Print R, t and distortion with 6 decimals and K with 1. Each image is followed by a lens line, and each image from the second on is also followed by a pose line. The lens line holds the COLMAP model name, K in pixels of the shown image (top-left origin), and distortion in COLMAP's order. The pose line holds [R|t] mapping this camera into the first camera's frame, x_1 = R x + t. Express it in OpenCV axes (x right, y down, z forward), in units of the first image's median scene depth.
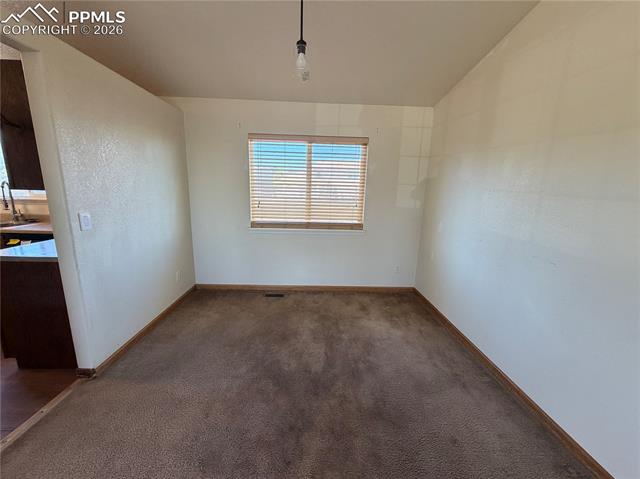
lens RADIAL K [[255.3, 0, 318.4], [0, 255.3, 240.8], [0, 0, 1]] dist [-0.000298, 0.000080]
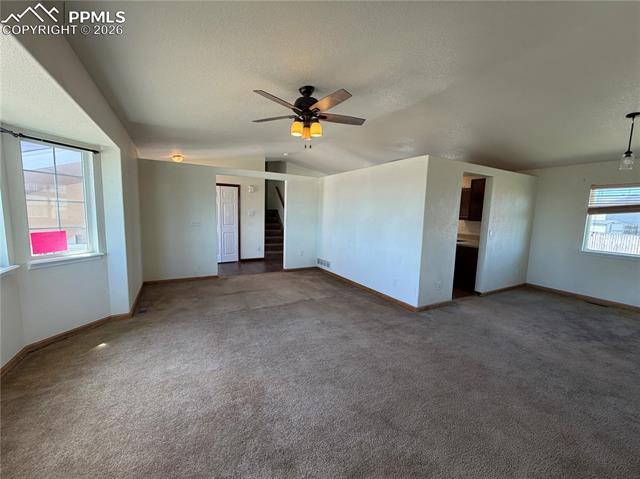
lens RADIAL K [[255.3, 0, 318.4], [0, 255.3, 240.8], [0, 0, 1]] dist [-0.000298, 0.000080]
pose [[0.461211, 0.085200, -0.883190, 0.431694], [-0.198938, 0.979967, -0.009352, 0.282174], [0.864701, 0.180013, 0.468921, -1.301696]]
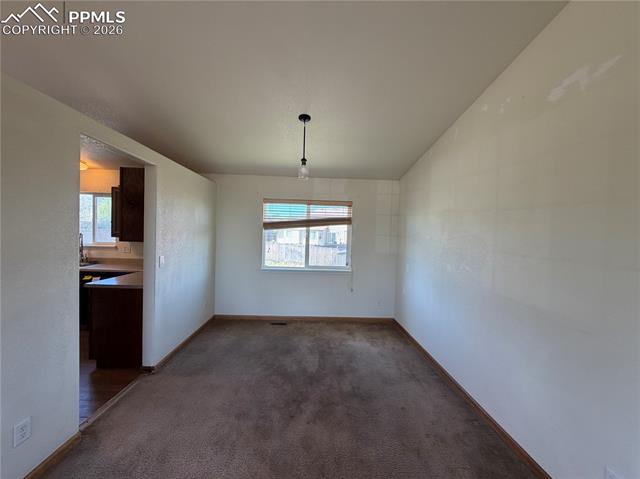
lens RADIAL K [[255.3, 0, 318.4], [0, 255.3, 240.8], [0, 0, 1]] dist [-0.000298, 0.000080]
pose [[0.999989, 0.002247, 0.004008, 0.018530], [-0.001510, 0.984515, -0.175291, 0.052878], [-0.004340, 0.175283, 0.984508, -0.415911]]
